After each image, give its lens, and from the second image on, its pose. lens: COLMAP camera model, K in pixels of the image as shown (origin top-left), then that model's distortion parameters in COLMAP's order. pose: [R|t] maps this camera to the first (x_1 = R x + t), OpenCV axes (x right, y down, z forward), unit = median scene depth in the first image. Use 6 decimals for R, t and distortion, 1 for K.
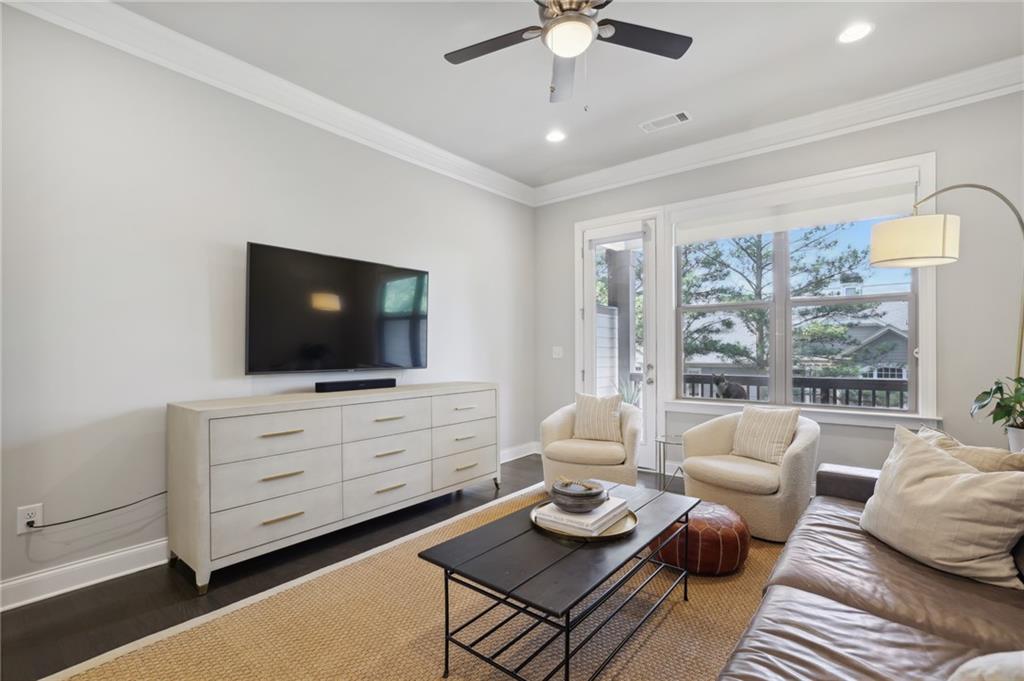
lens RADIAL K [[459.3, 0, 504.4], [0, 459.3, 350.6], [0, 0, 1]] dist [-0.012221, 0.000688]
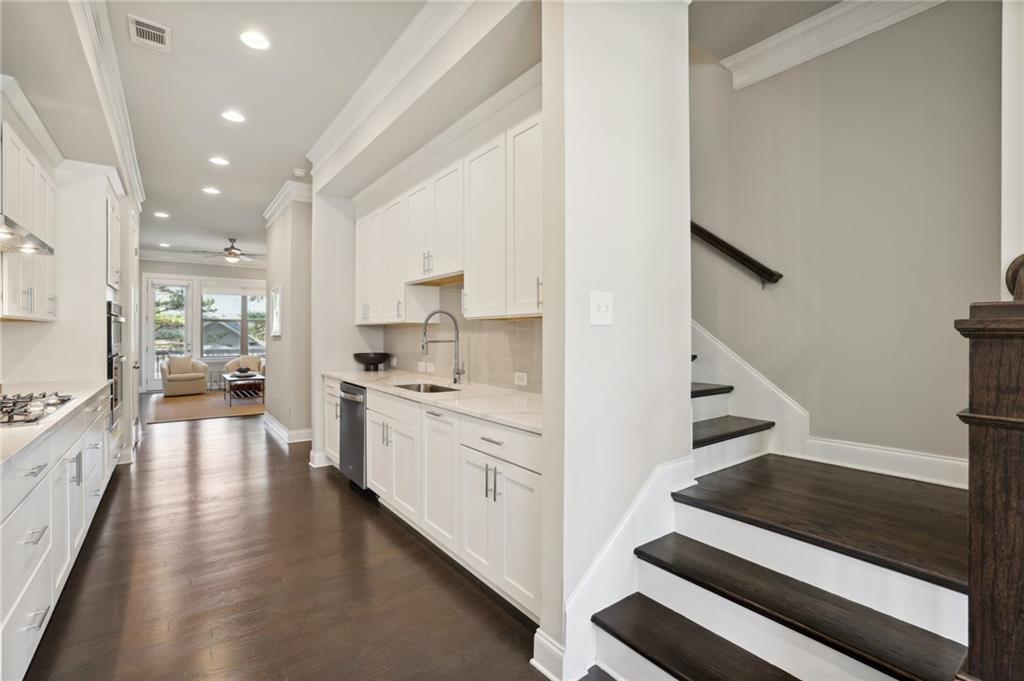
lens RADIAL K [[465.3, 0, 508.4], [0, 465.3, 337.5], [0, 0, 1]] dist [-0.017471, -0.000166]
pose [[0.254074, -0.003565, 0.967178, -1.777442], [-0.002082, 0.999989, 0.004233, -0.013810], [-0.967182, -0.003089, 0.254064, -1.332946]]
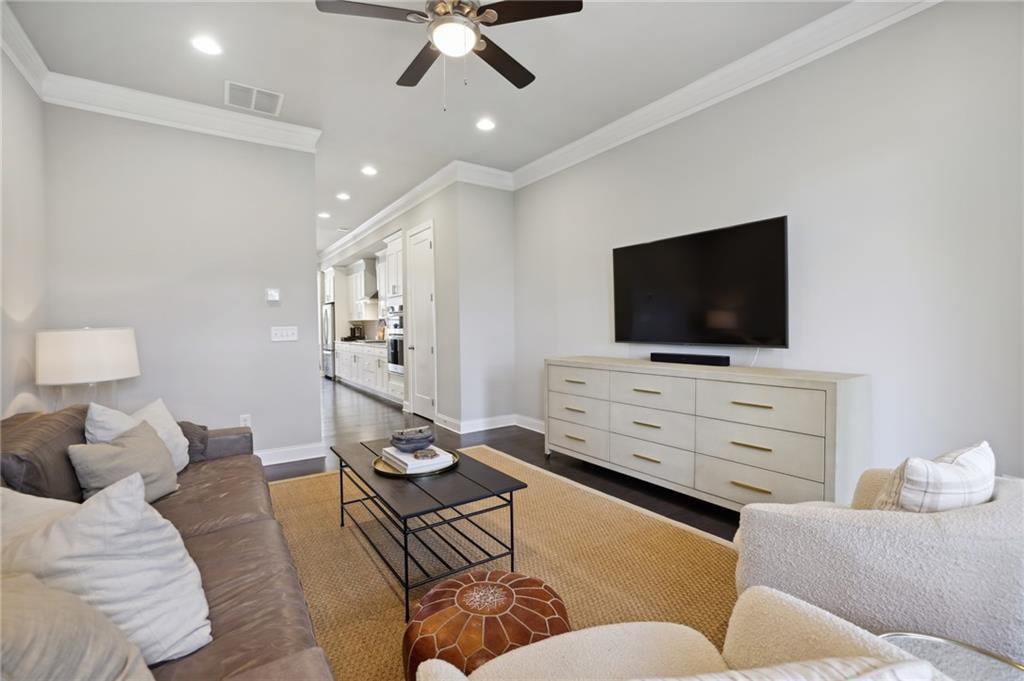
lens RADIAL K [[459.3, 0, 514.6], [0, 459.3, 337.0], [0, 0, 1]] dist [-0.012221, 0.000688]
pose [[-0.268541, 0.030260, -0.962793, 0.668436], [0.016488, 0.999504, 0.026815, -0.005900], [0.963127, -0.008673, -0.268906, 0.805621]]
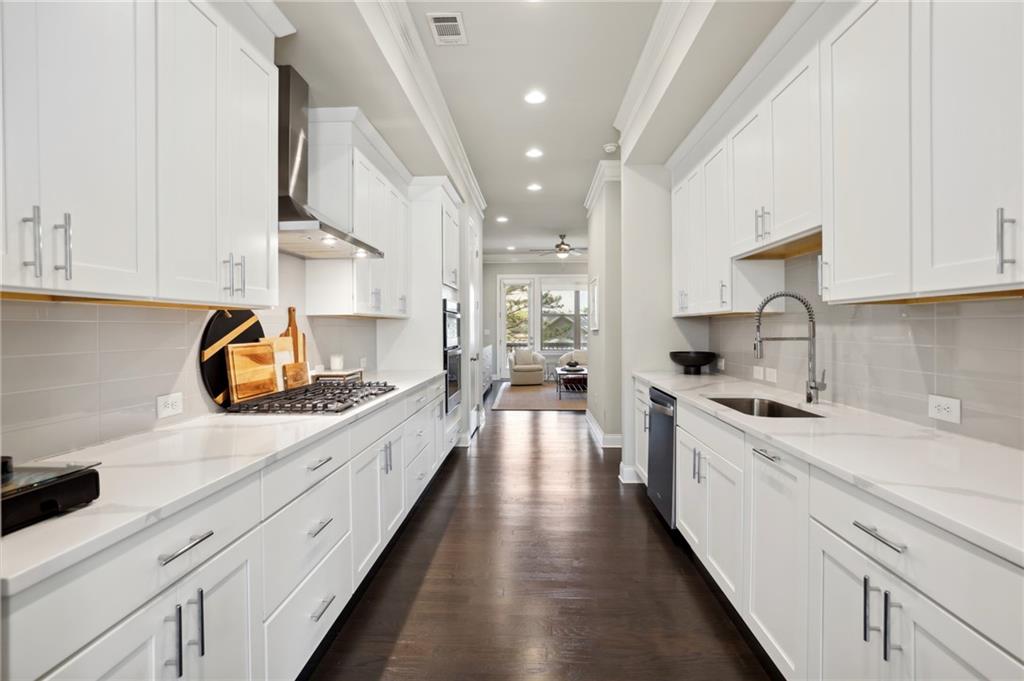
lens RADIAL K [[492.8, 0, 508.6], [0, 492.8, 329.7], [0, 0, 1]] dist [-0.018489, 0.008005]
pose [[0.807668, -0.001340, 0.589636, -1.600102], [0.000588, 0.999999, 0.001468, -0.015323], [-0.589637, -0.000839, 0.807668, -1.279506]]
